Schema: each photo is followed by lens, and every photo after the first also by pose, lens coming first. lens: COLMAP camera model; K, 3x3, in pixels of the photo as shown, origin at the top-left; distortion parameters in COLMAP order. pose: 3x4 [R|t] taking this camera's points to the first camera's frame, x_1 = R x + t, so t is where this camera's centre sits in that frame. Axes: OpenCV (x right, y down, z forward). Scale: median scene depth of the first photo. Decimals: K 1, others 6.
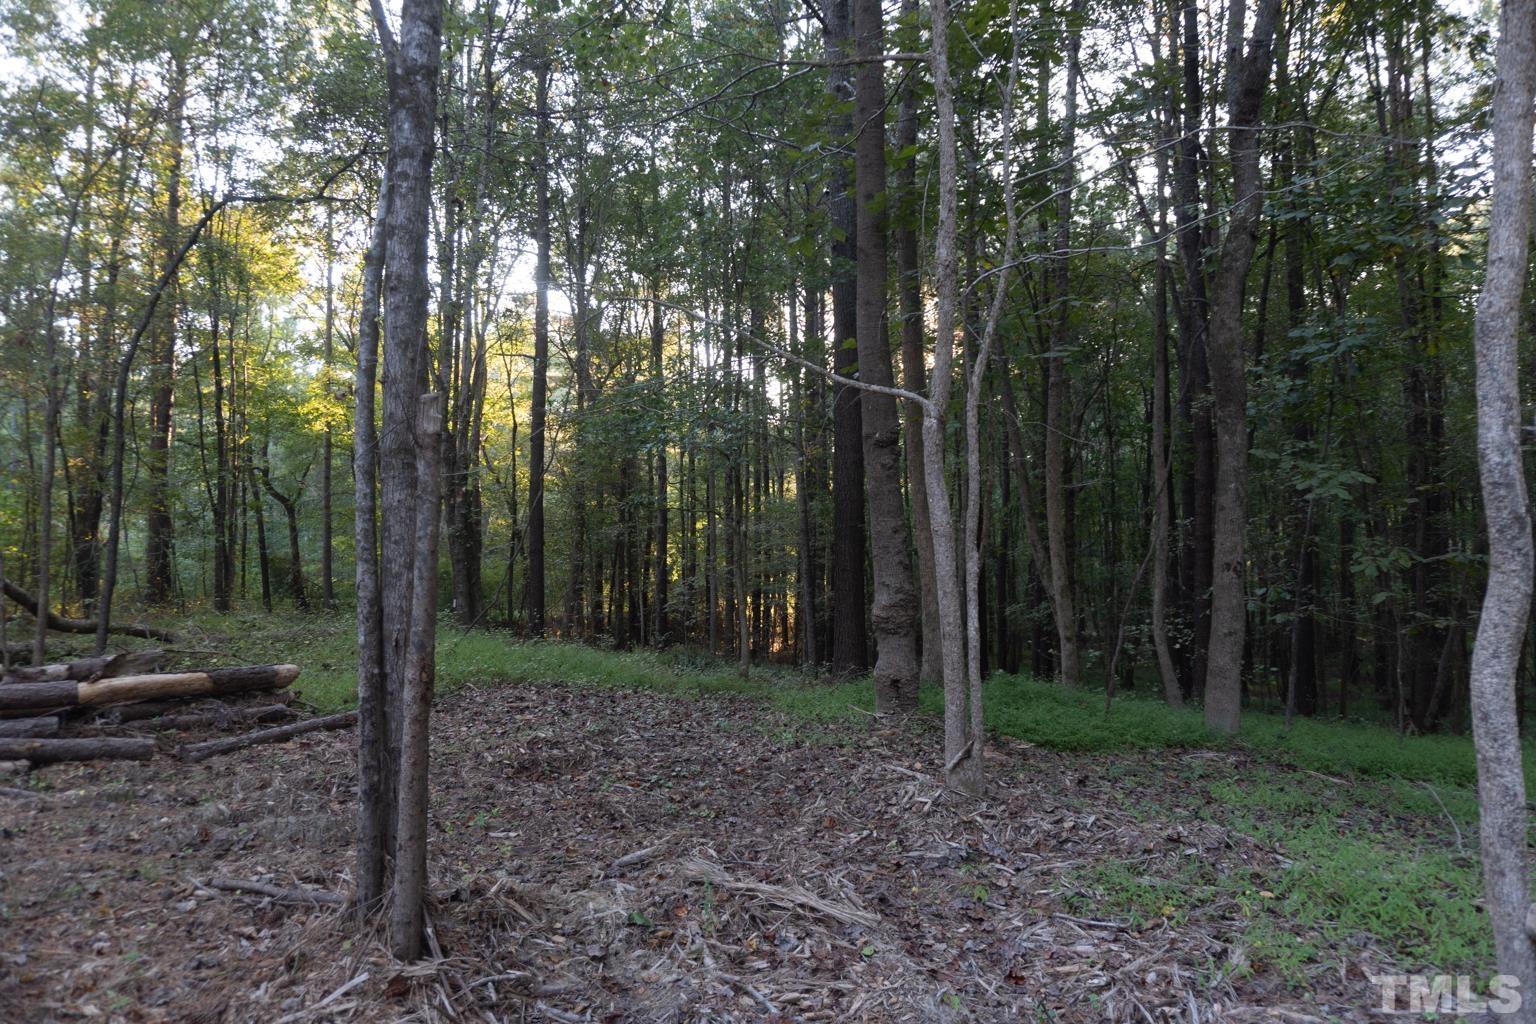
lens RADIAL K [[1081.5, 0, 768.0], [0, 1081.5, 512.0], [0, 0, 1]] dist [0.000514, 0.000477]
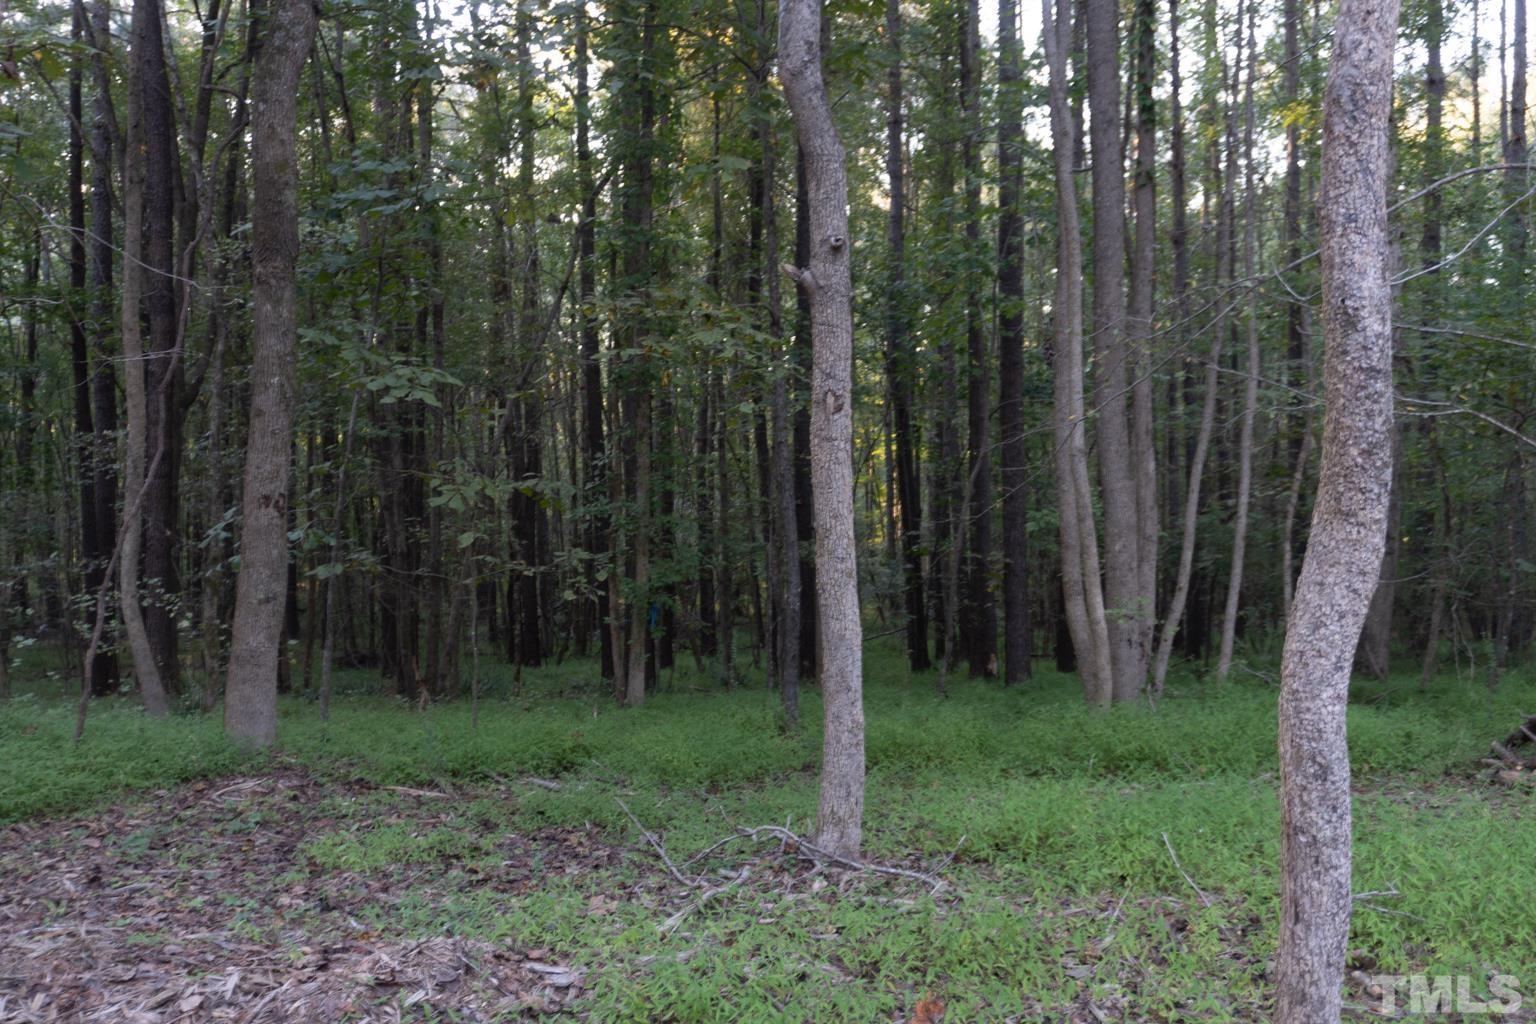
lens RADIAL K [[1360.2, 0, 768.0], [0, 1360.2, 512.0], [0, 0, 1]] dist [-0.025356, -0.010926]
pose [[0.637371, -0.020434, 0.770286, -0.025710], [-0.028575, 0.998334, 0.050127, 0.006628], [-0.770027, -0.053960, 0.635725, 0.235860]]
